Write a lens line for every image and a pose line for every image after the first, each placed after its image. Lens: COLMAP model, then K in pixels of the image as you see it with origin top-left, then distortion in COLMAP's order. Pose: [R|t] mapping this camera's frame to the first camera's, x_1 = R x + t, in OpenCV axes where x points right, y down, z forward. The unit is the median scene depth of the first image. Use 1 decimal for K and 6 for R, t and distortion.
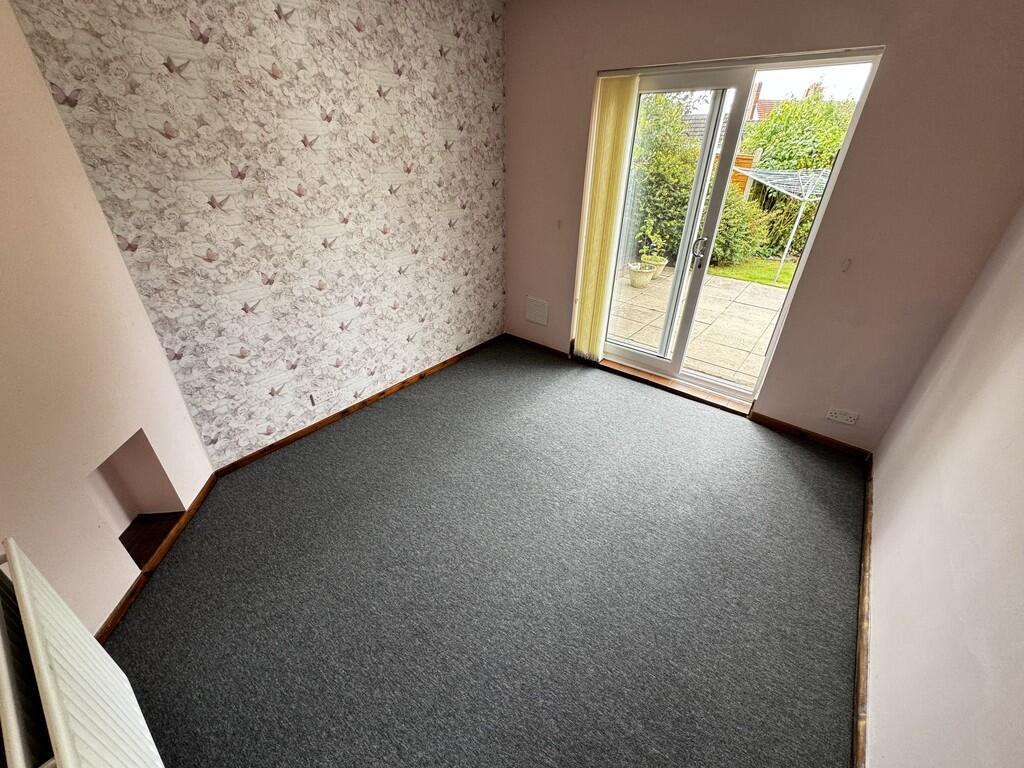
lens RADIAL K [[409.2, 0, 512.8], [0, 409.2, 381.8], [0, 0, 1]] dist [-0.003331, -0.000358]
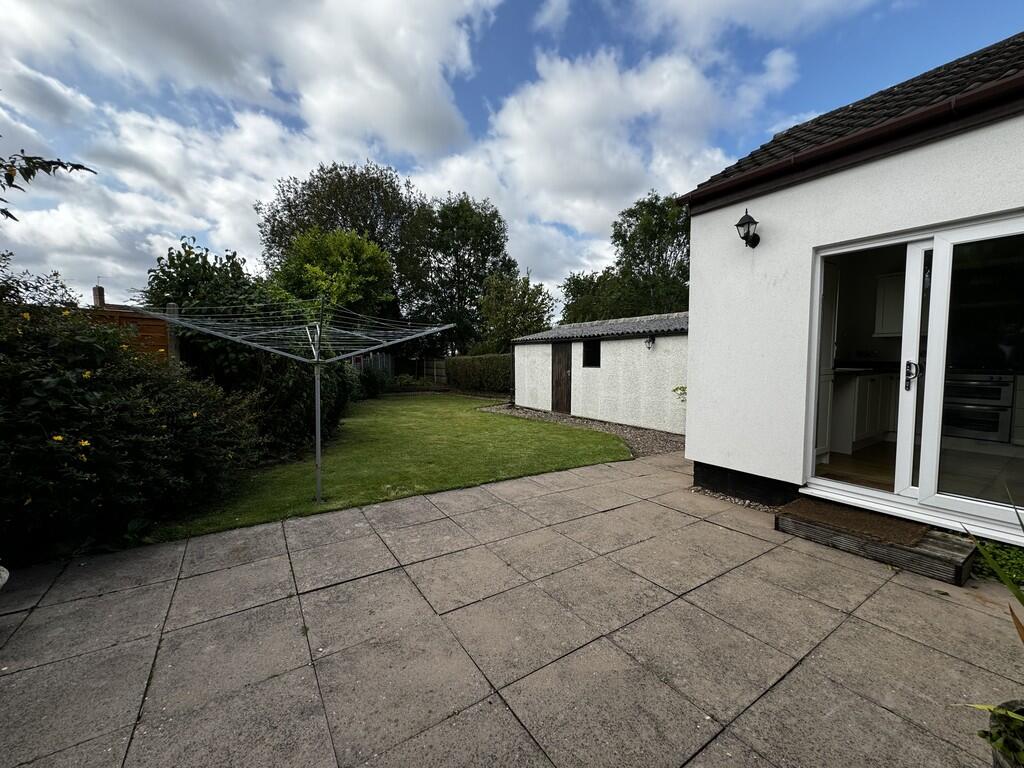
lens RADIAL K [[409.2, 0, 514.1], [0, 409.2, 384.0], [0, 0, 1]] dist [-0.003331, -0.000358]
pose [[0.313029, -0.081094, 0.946275, 0.245969], [0.473528, 0.877001, -0.081486, -0.235572], [-0.823276, 0.473596, 0.312927, 0.597033]]
